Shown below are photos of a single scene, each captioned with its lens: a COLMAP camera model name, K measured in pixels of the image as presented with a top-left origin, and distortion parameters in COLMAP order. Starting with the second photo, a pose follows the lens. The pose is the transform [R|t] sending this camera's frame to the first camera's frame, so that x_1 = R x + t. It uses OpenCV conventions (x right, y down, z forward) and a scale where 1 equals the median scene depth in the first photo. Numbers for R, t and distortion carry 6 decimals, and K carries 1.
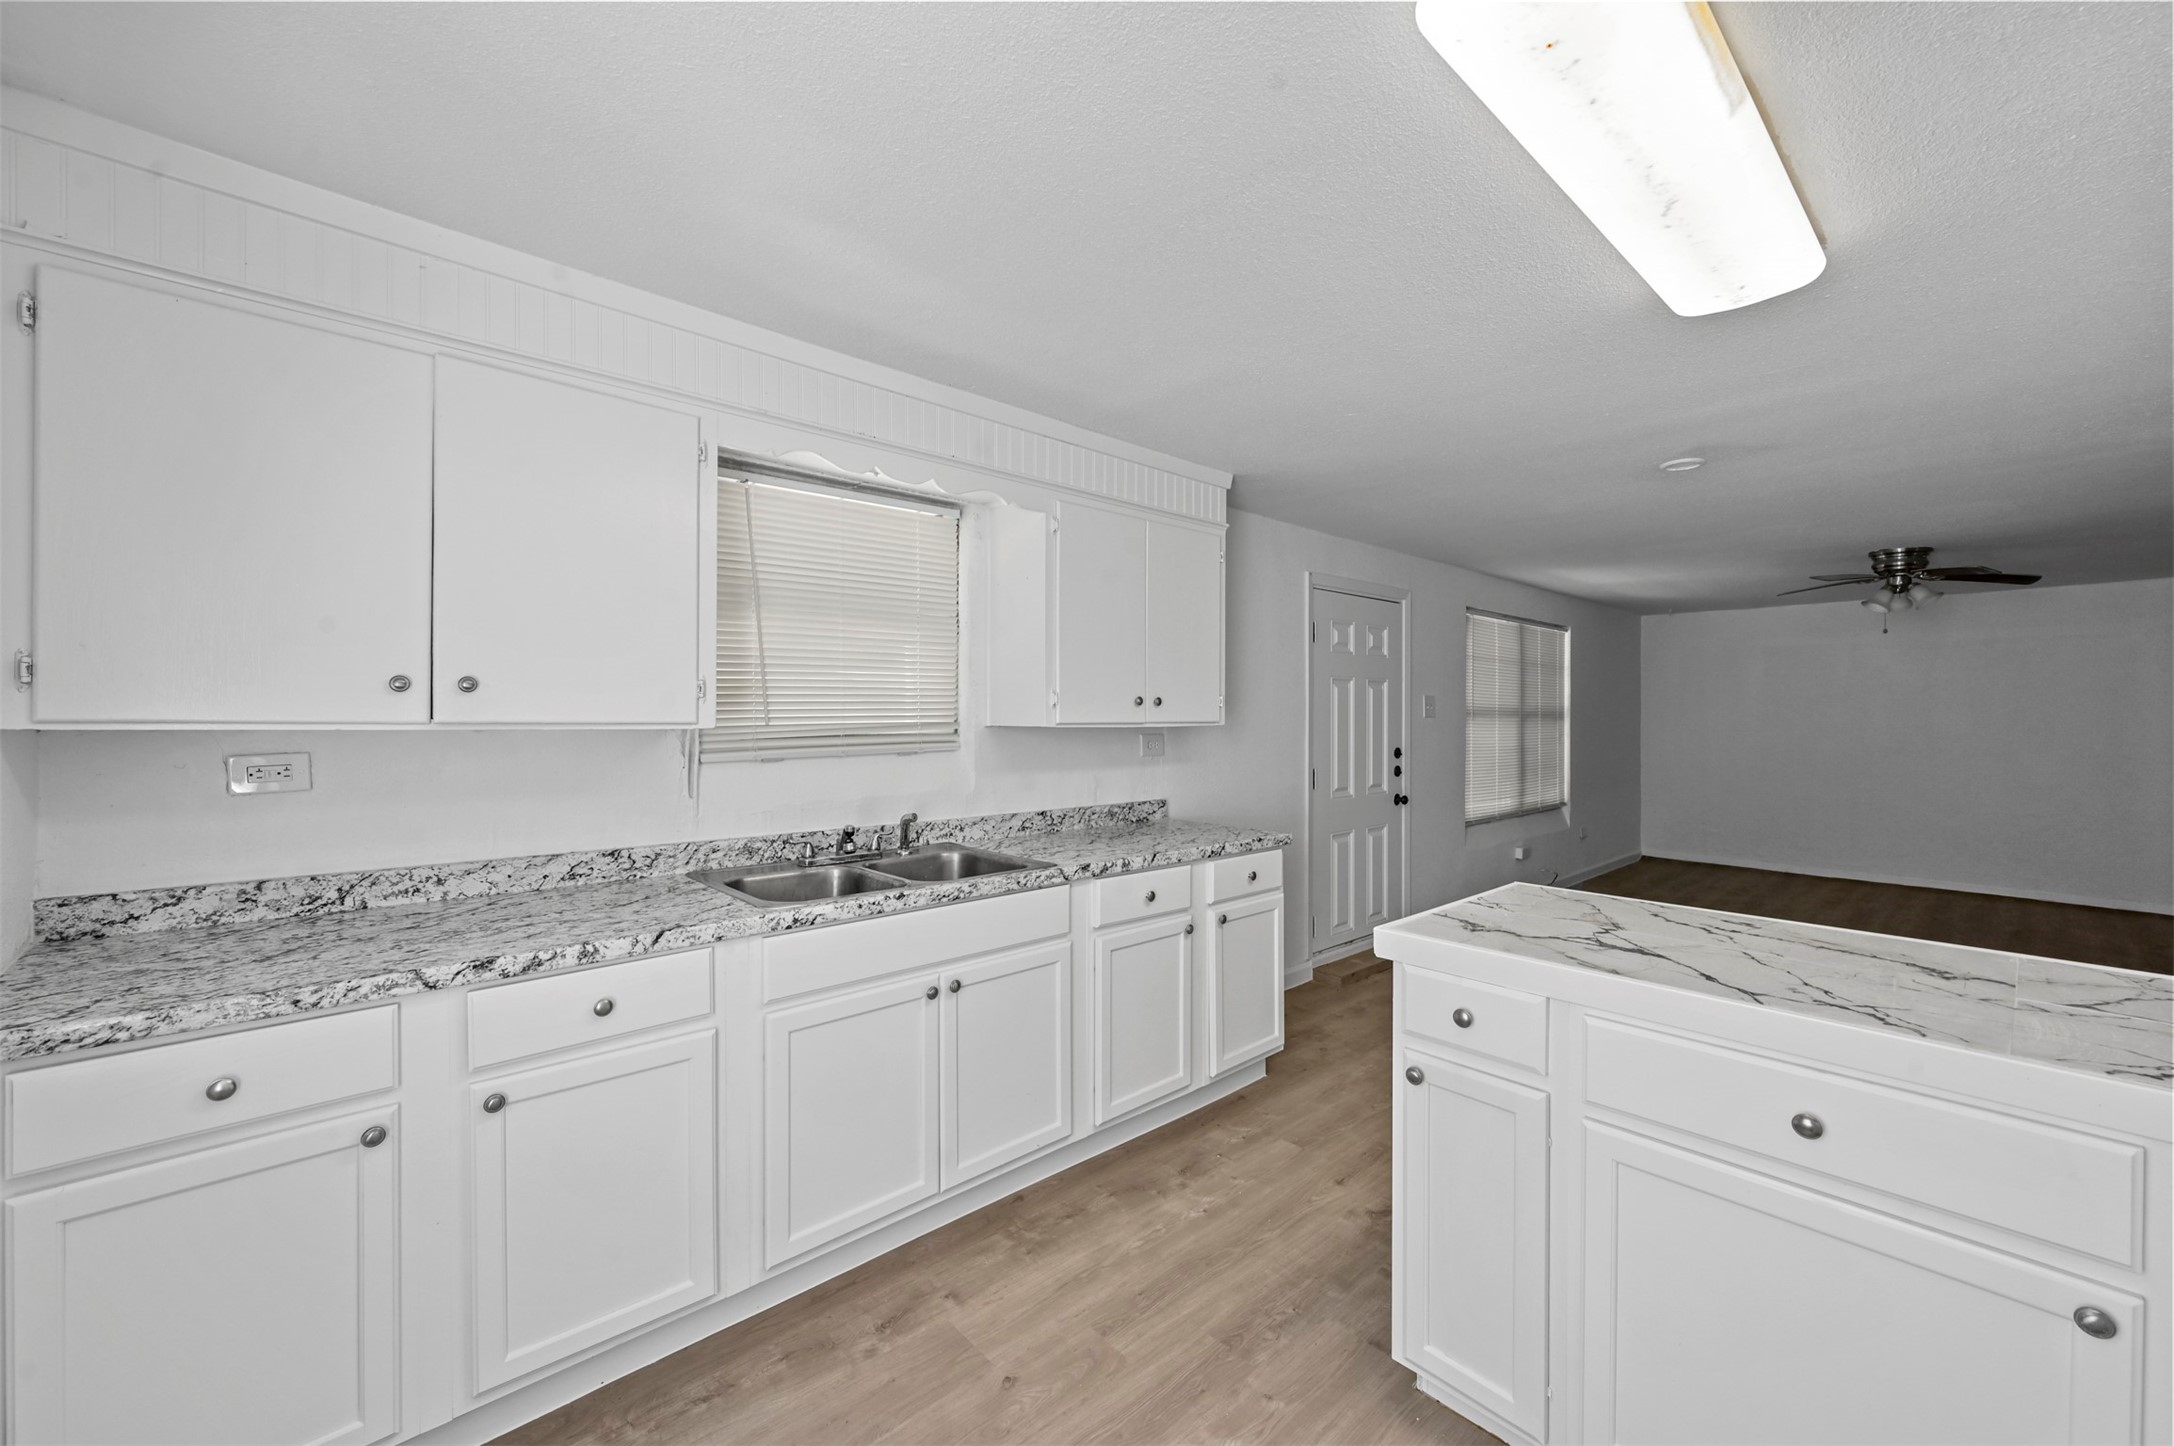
lens RADIAL K [[852.5, 0, 1025.9], [0, 852.5, 706.1], [0, 0, 1]] dist [-0.019566, -0.000035]
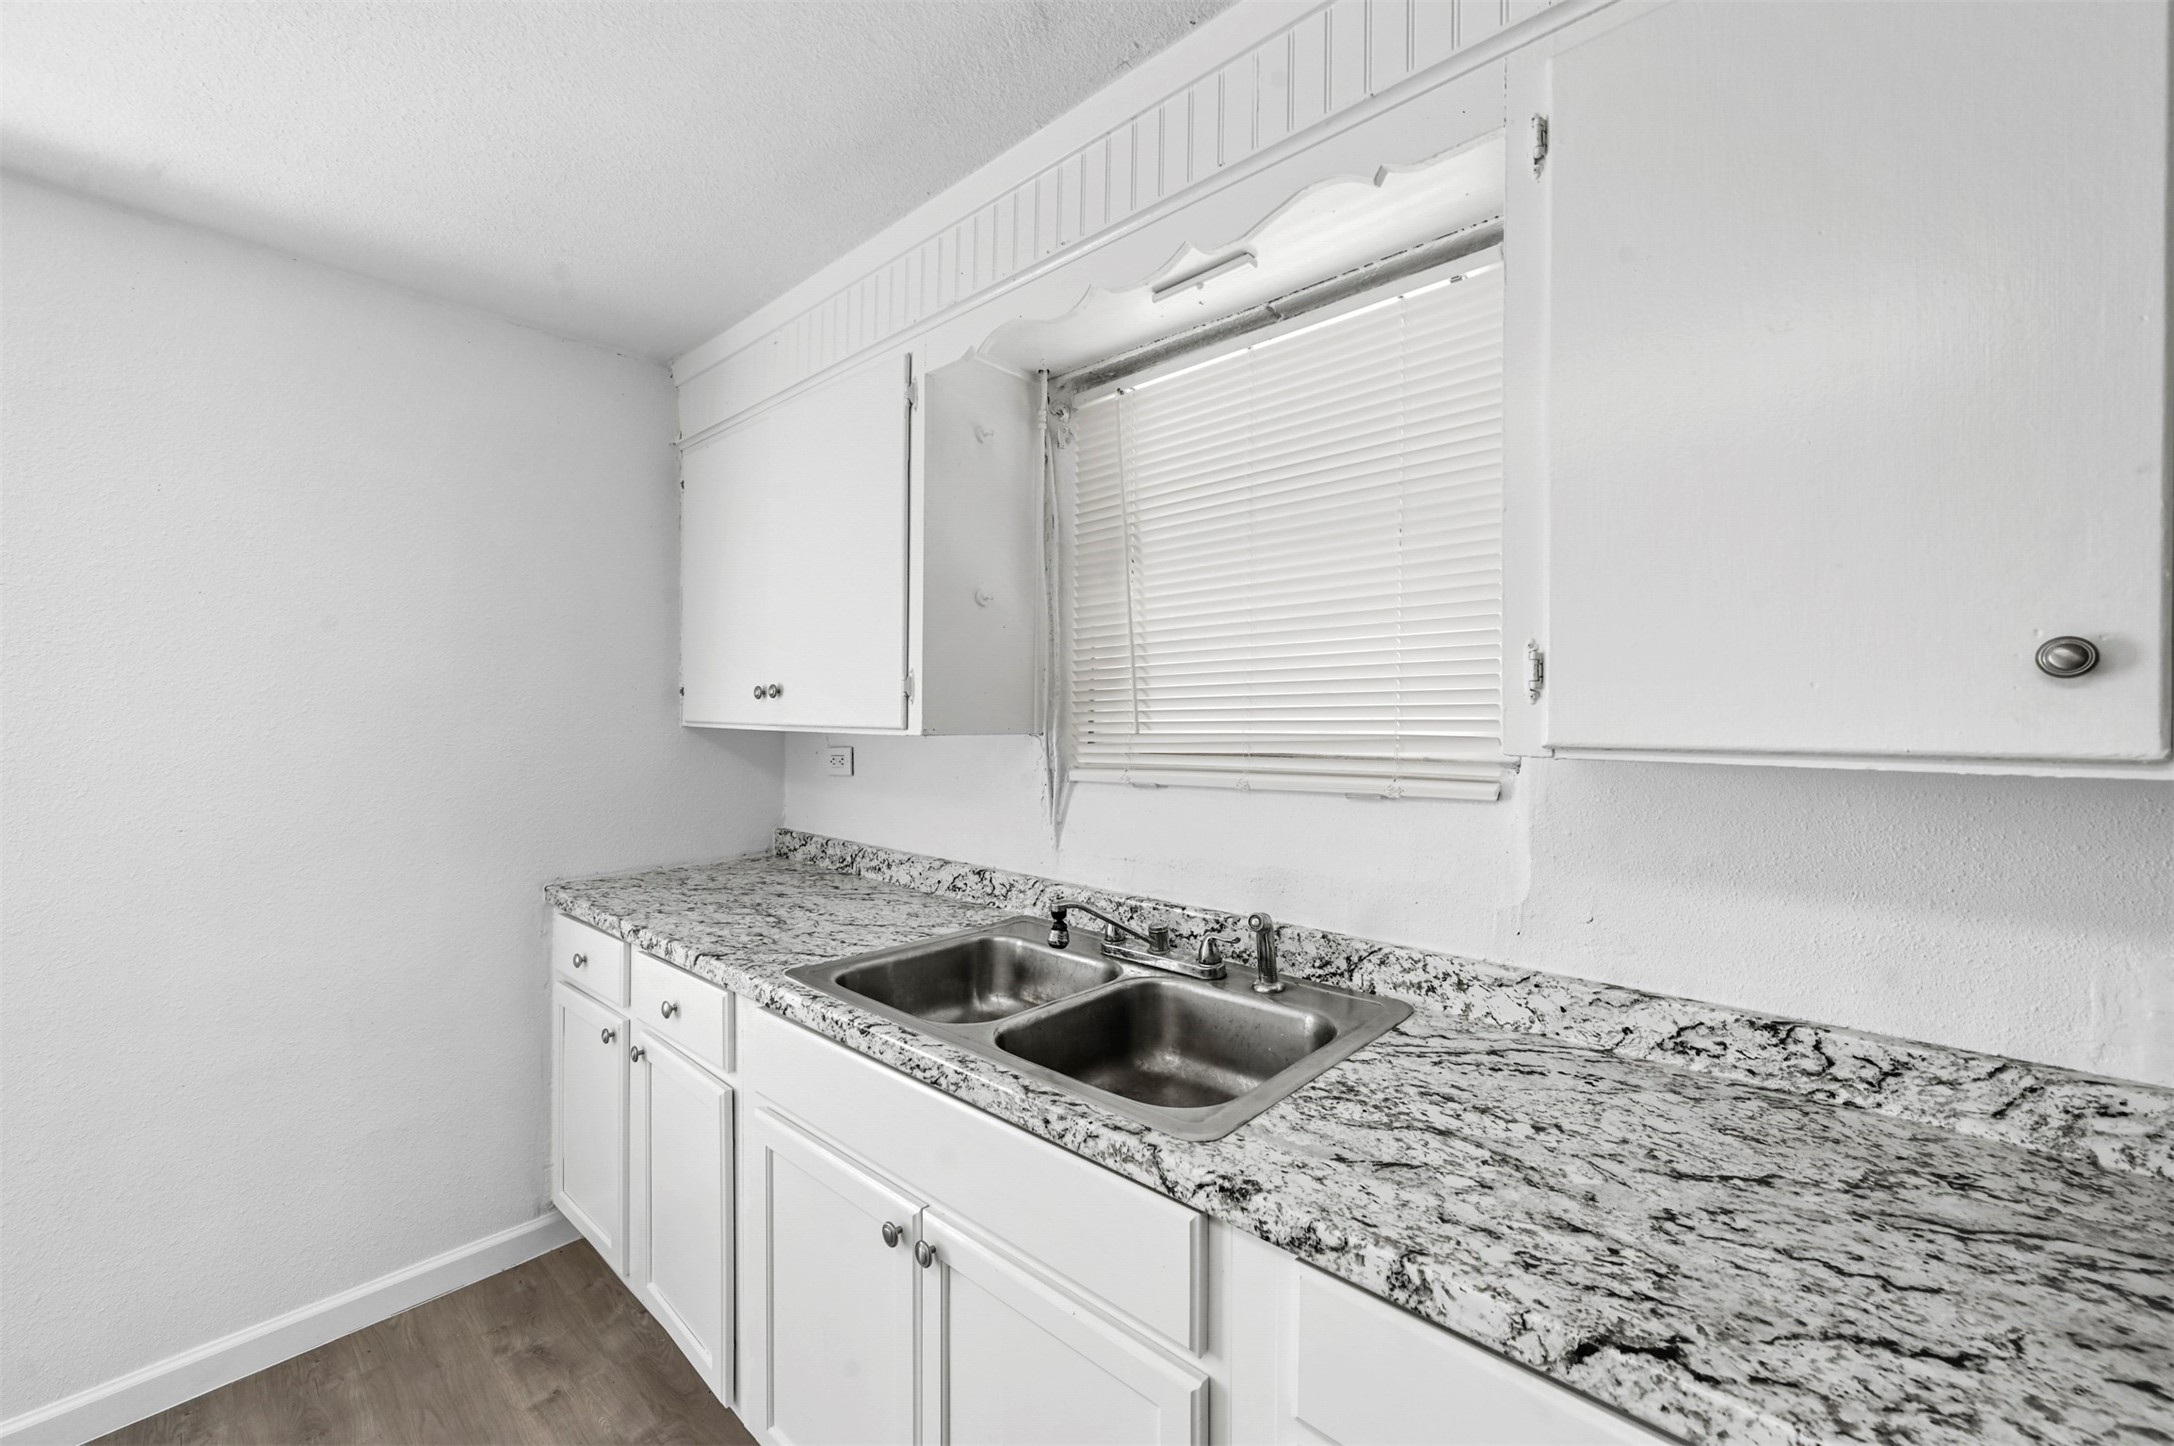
lens RADIAL K [[841.8, 0, 1143.1], [0, 841.8, 728.1], [0, 0, 1]] dist [-0.004397, 0.000117]
pose [[0.147419, 0.001221, -0.989073, -0.106764], [0.005906, 0.999980, 0.002115, 0.011010], [0.989057, -0.006154, 0.147409, 0.713594]]
